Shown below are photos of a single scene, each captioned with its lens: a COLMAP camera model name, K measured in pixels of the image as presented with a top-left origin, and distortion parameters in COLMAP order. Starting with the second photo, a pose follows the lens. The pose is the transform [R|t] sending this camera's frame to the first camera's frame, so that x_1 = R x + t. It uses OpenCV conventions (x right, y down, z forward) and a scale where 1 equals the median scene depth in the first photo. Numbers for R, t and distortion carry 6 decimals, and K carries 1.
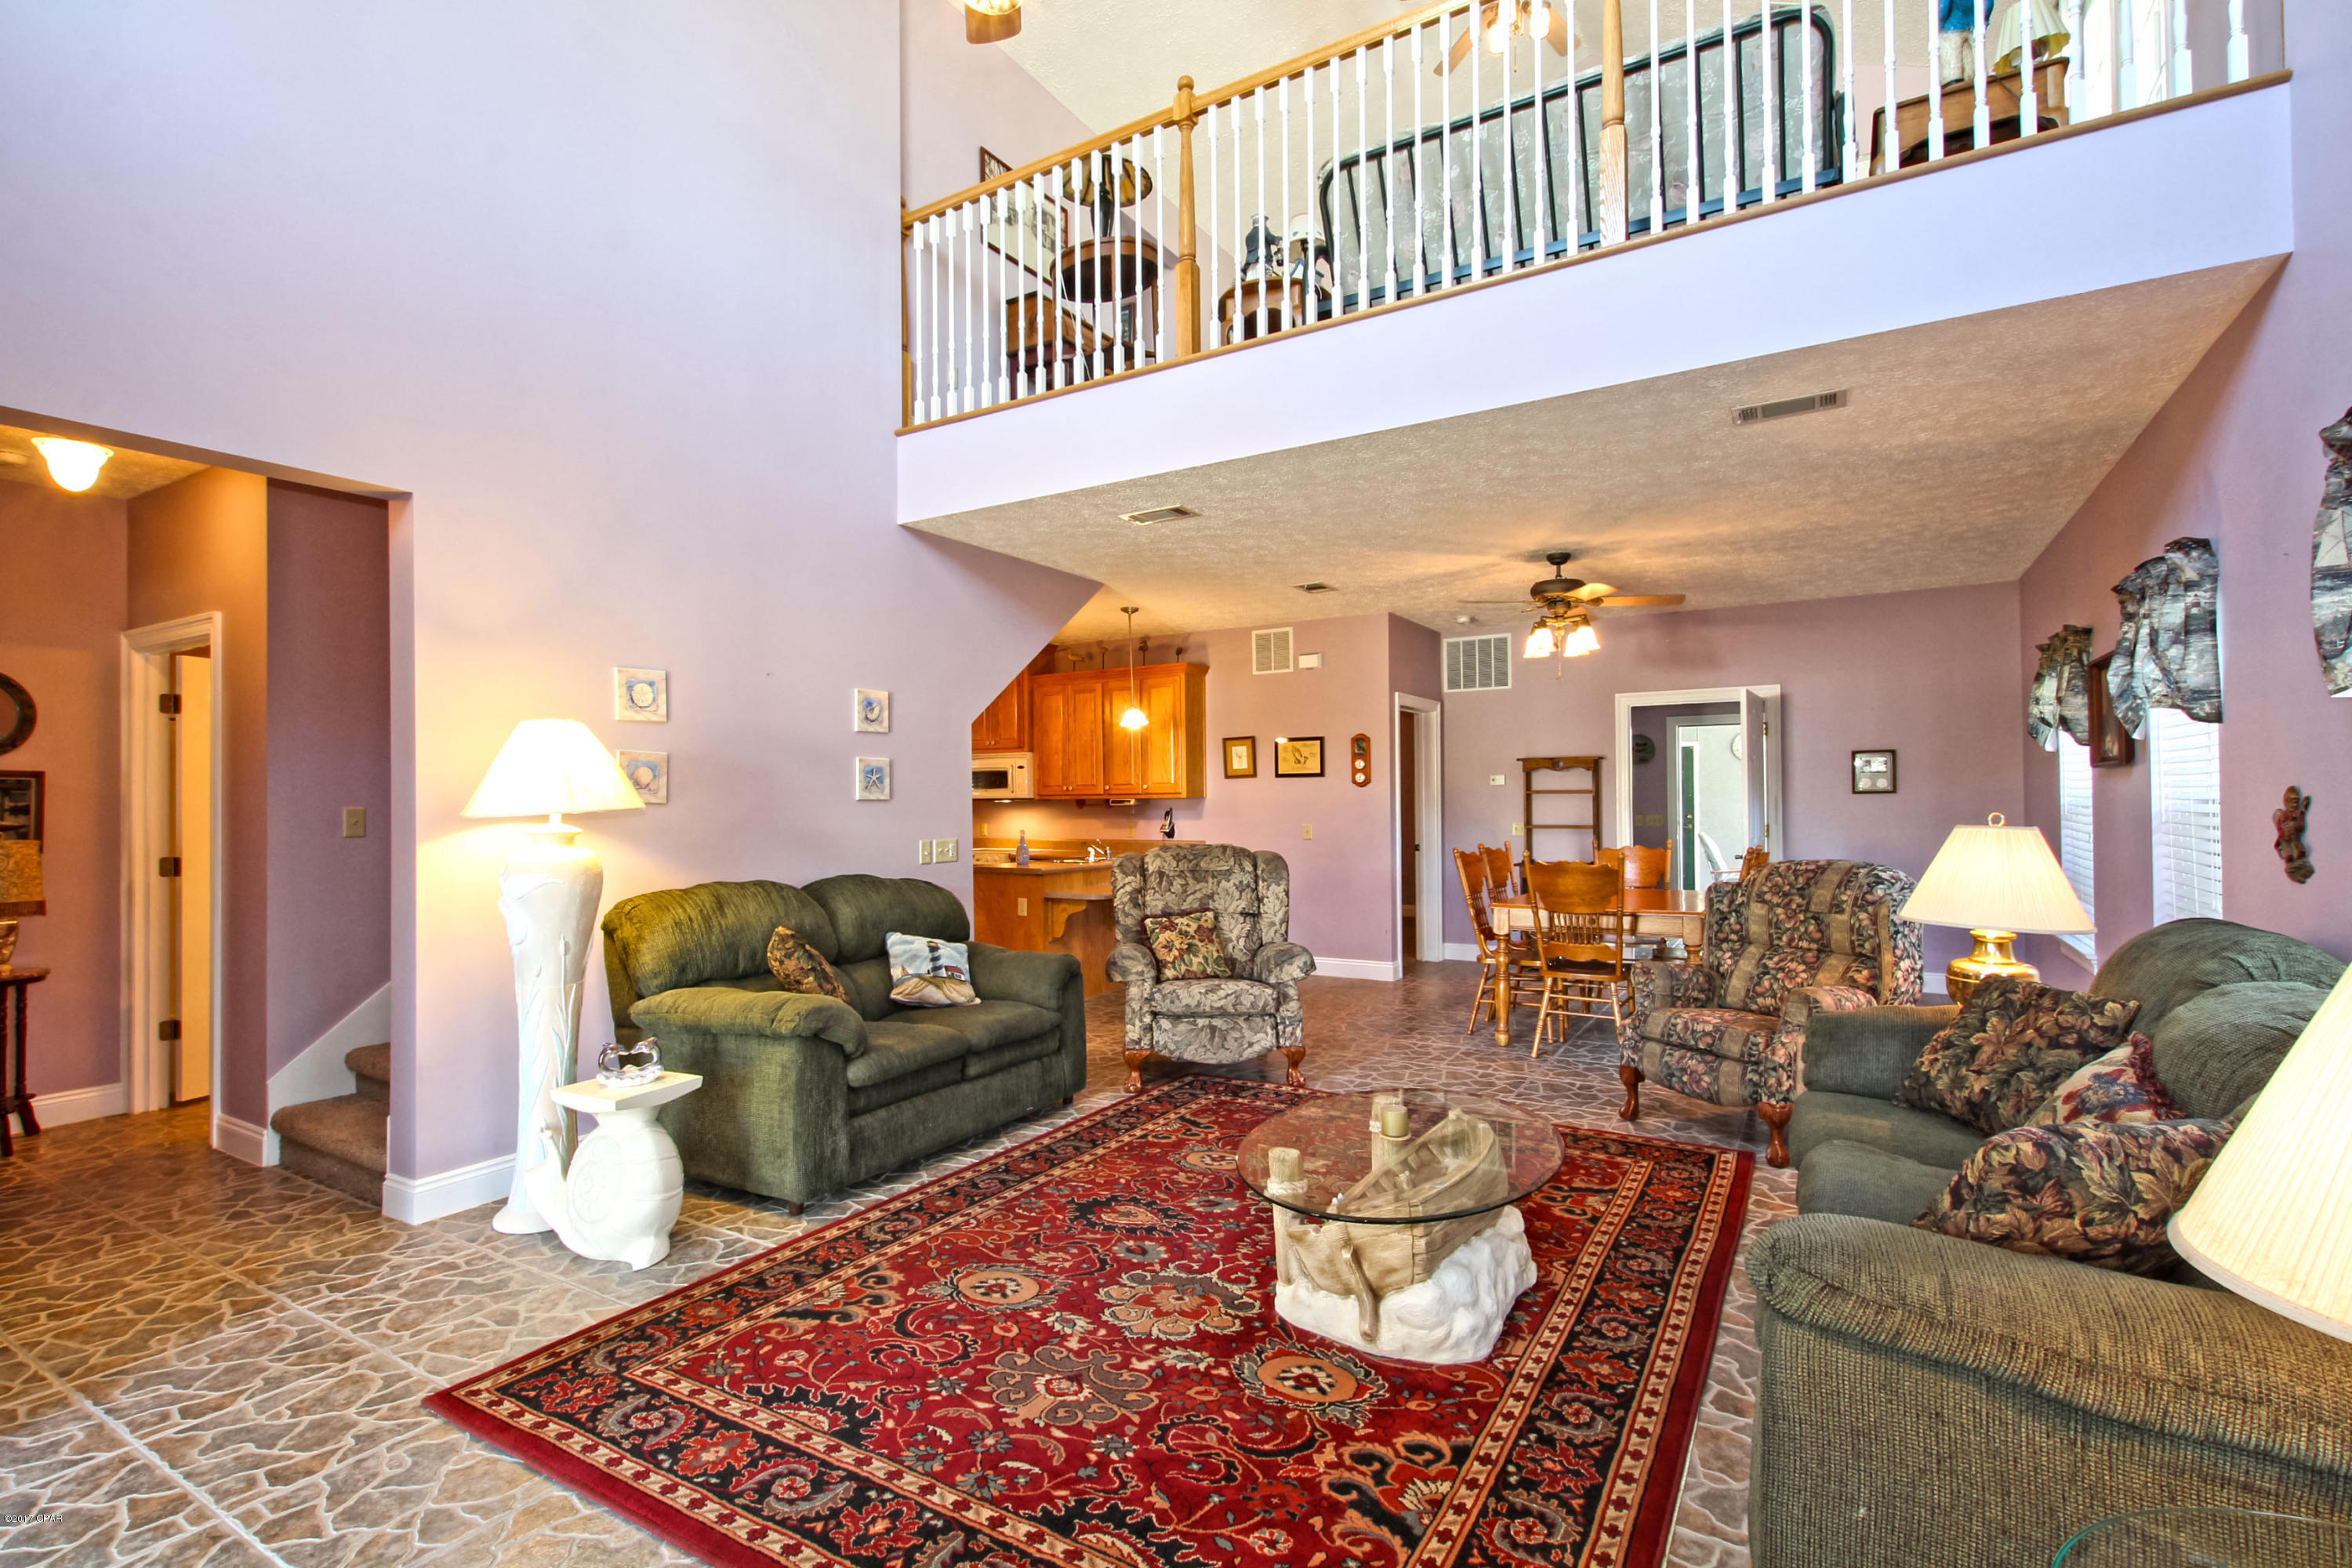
lens RADIAL K [[1089.2, 0, 1190.9], [0, 1089.2, 795.9], [0, 0, 1]] dist [-0.000598, 0.000012]
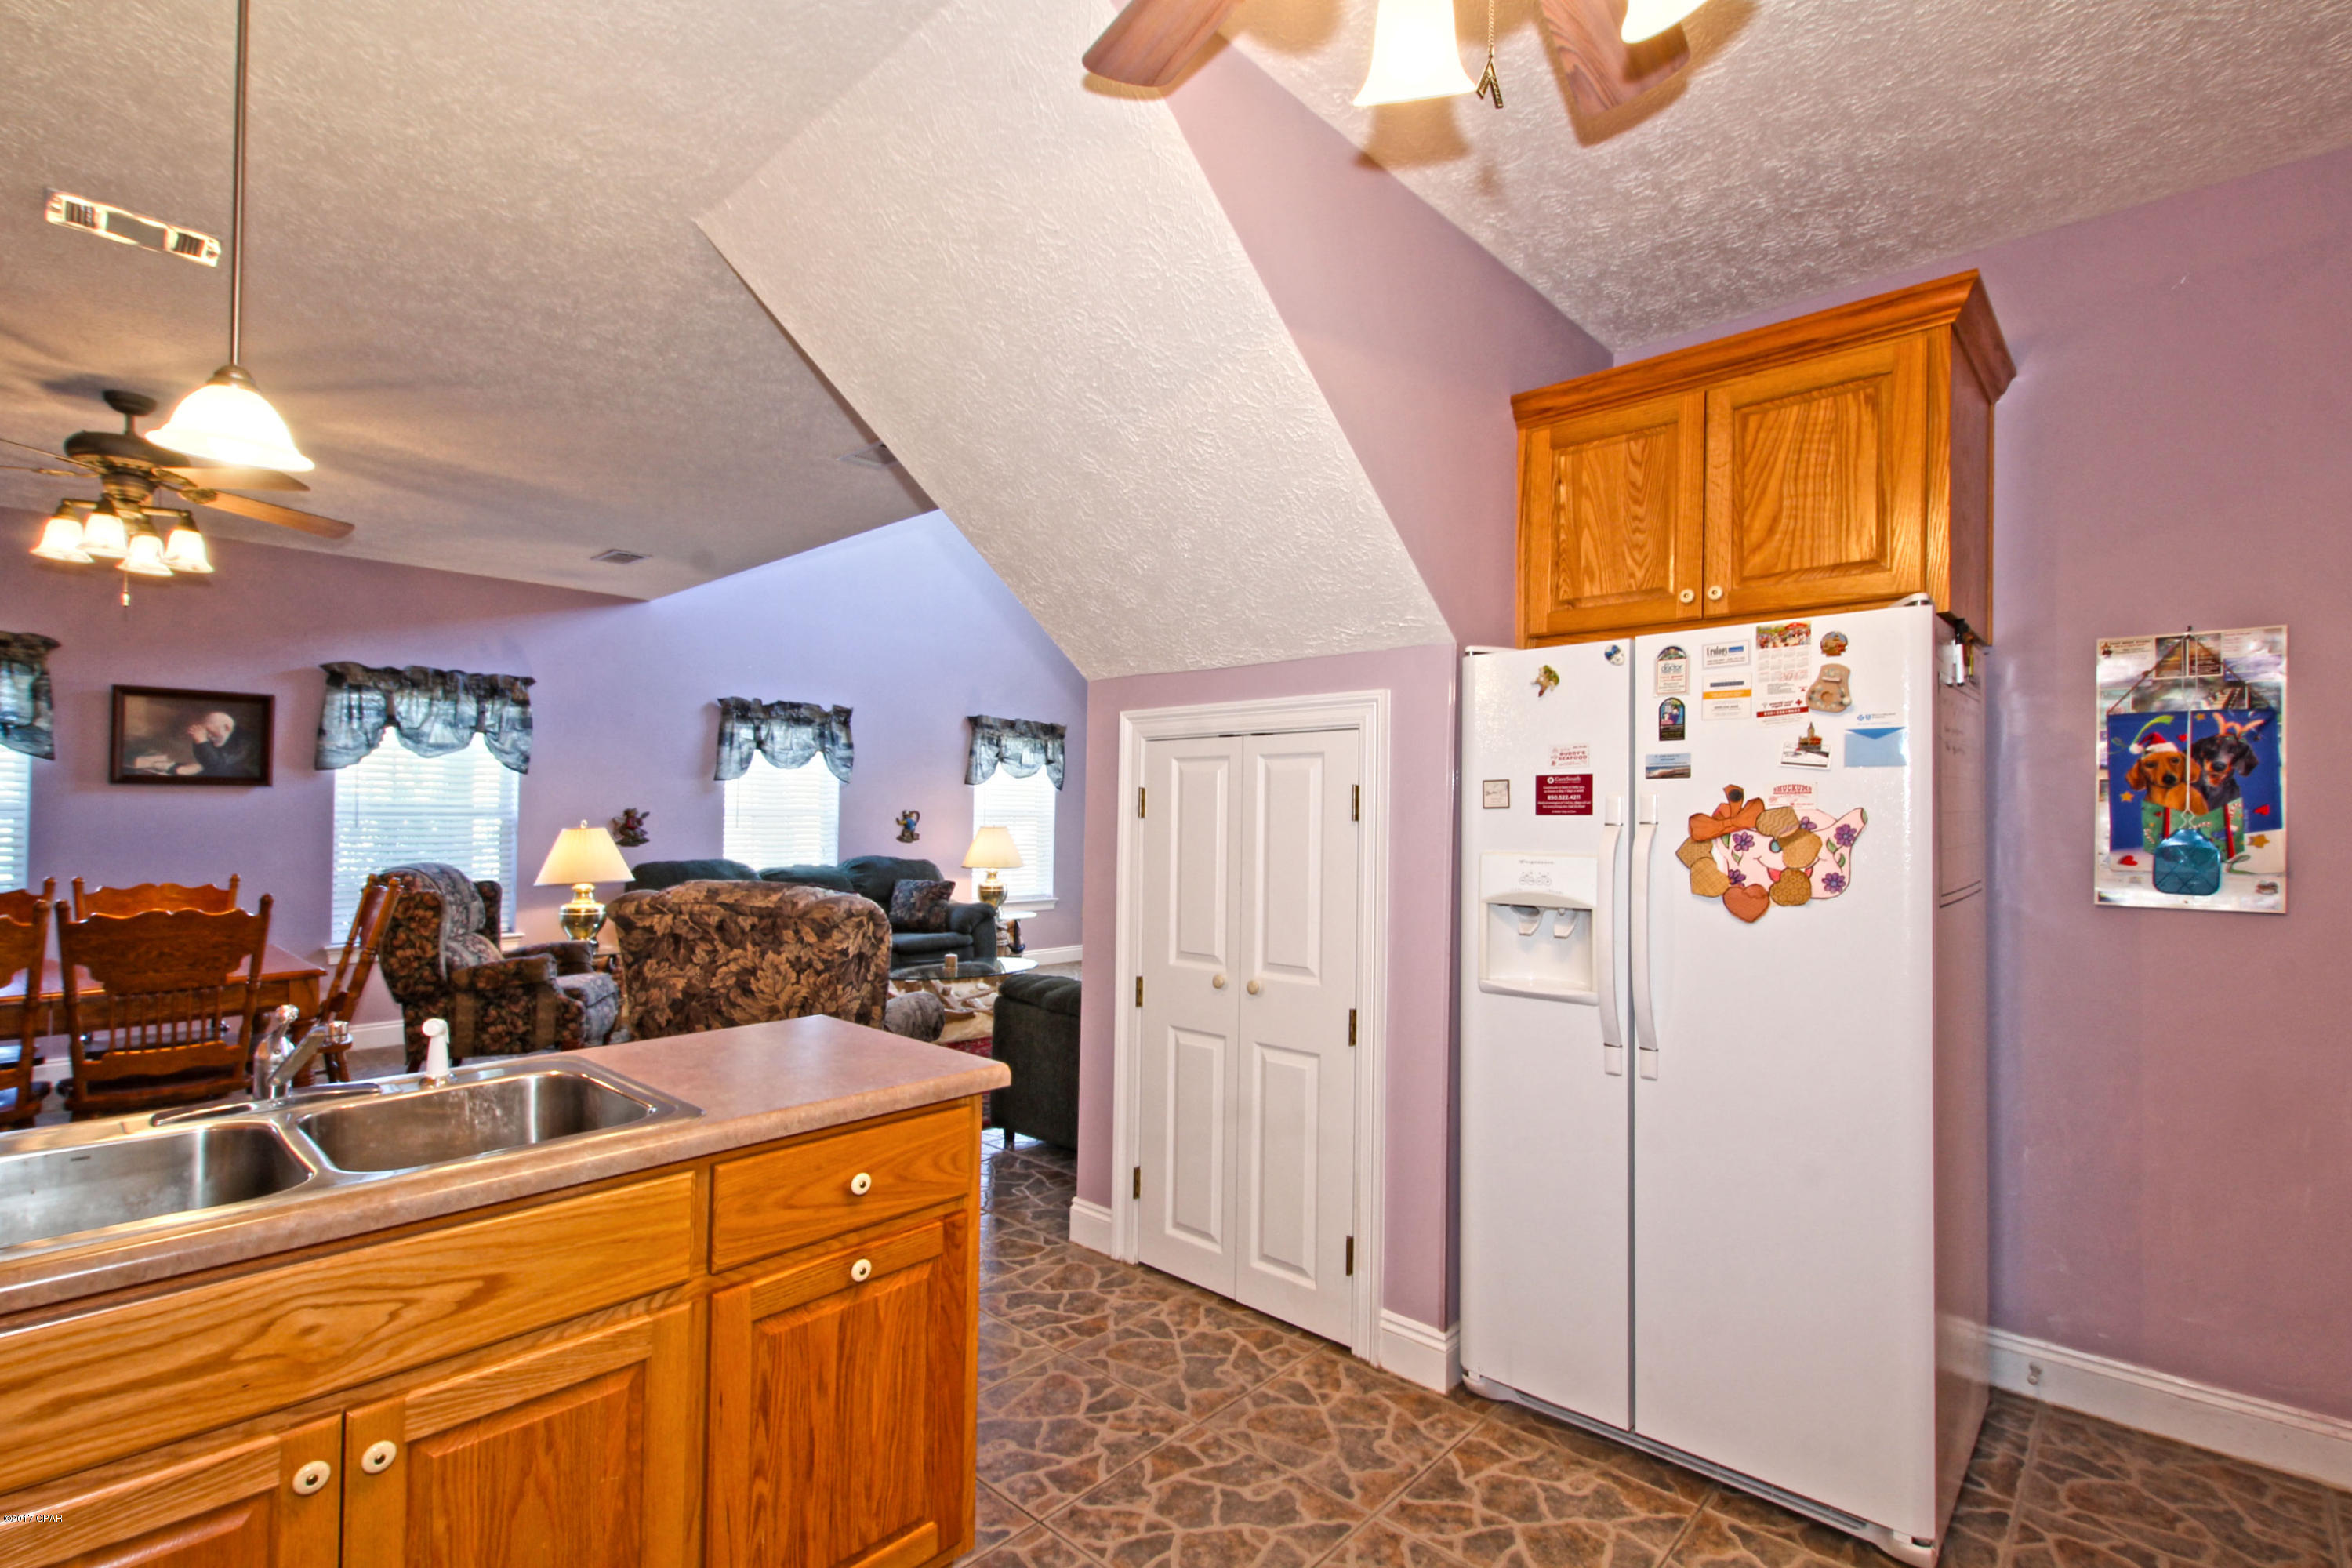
lens RADIAL K [[1089.2, 0, 1190.9], [0, 1089.2, 795.9], [0, 0, 1]] dist [-0.000598, 0.000012]
pose [[-0.977299, 0.004607, 0.211815, -0.525181], [-0.000232, 0.999740, -0.022814, 0.013900], [-0.211865, -0.022345, -0.977043, 2.130728]]
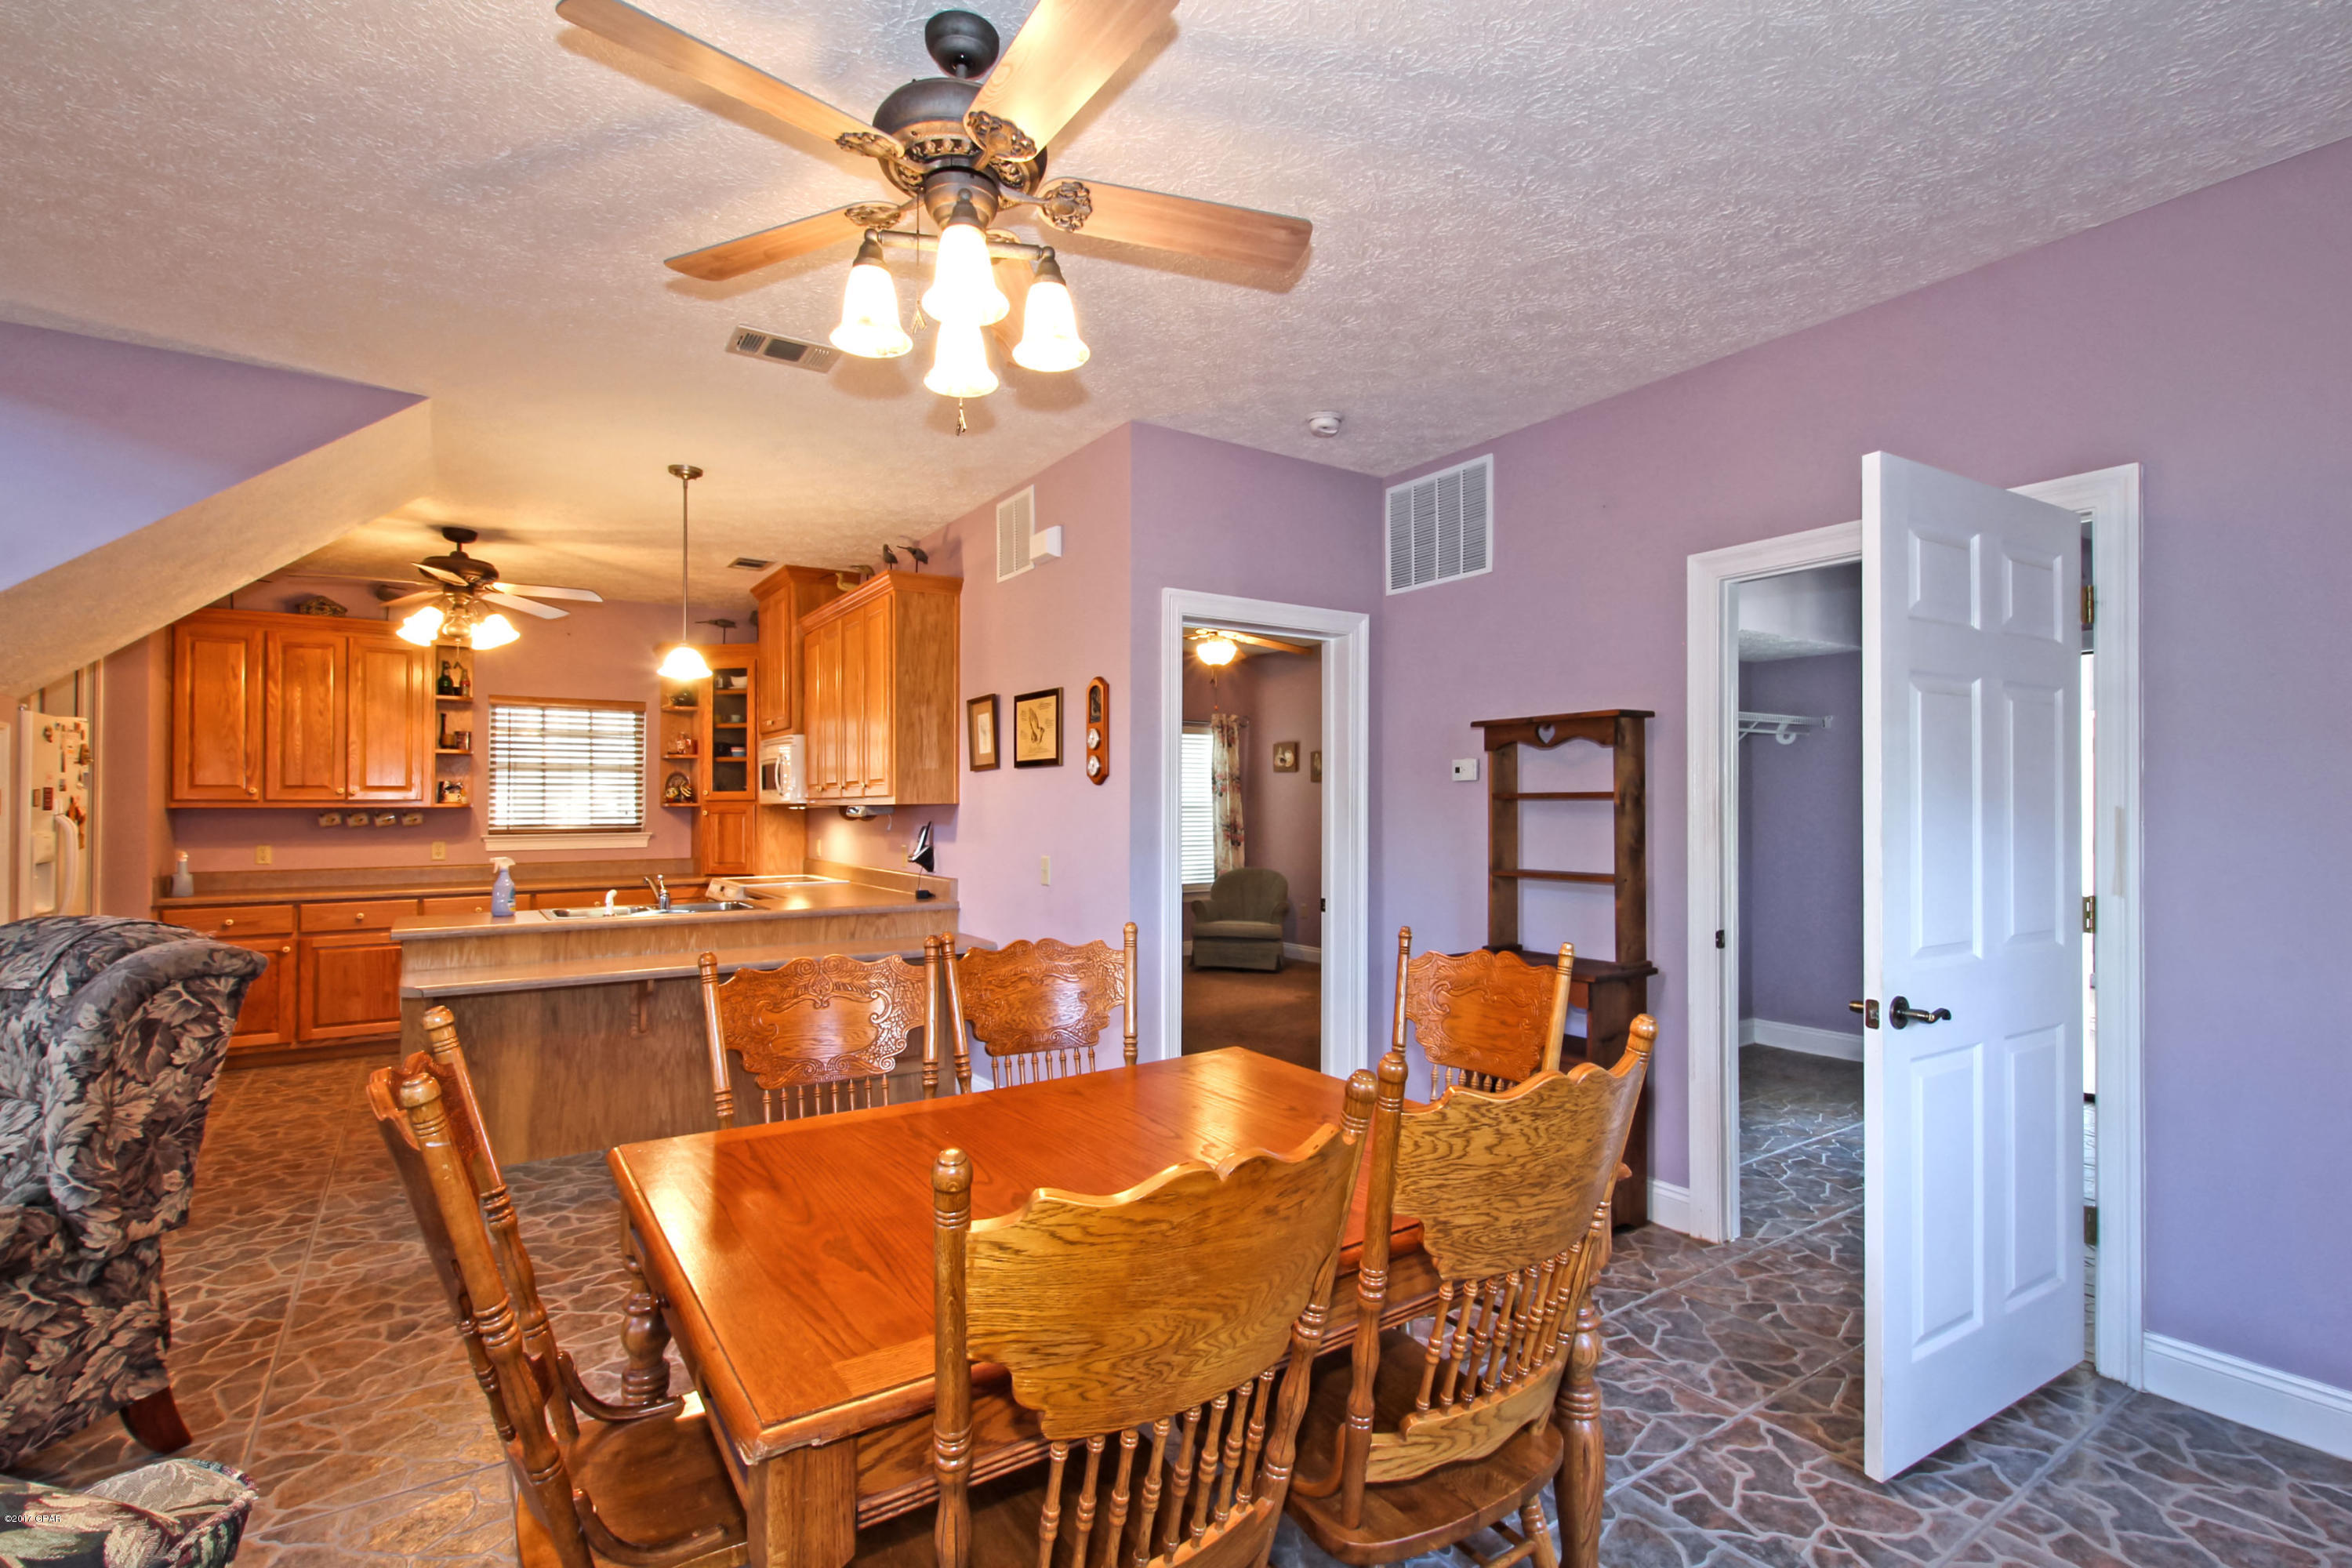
lens RADIAL K [[1089.2, 0, 1190.9], [0, 1089.2, 795.9], [0, 0, 1]] dist [-0.000598, 0.000012]
pose [[0.903471, 0.003158, -0.428637, 0.776994], [-0.004745, 0.999985, -0.002633, -0.004633], [0.428622, 0.004413, 0.903473, 1.091770]]
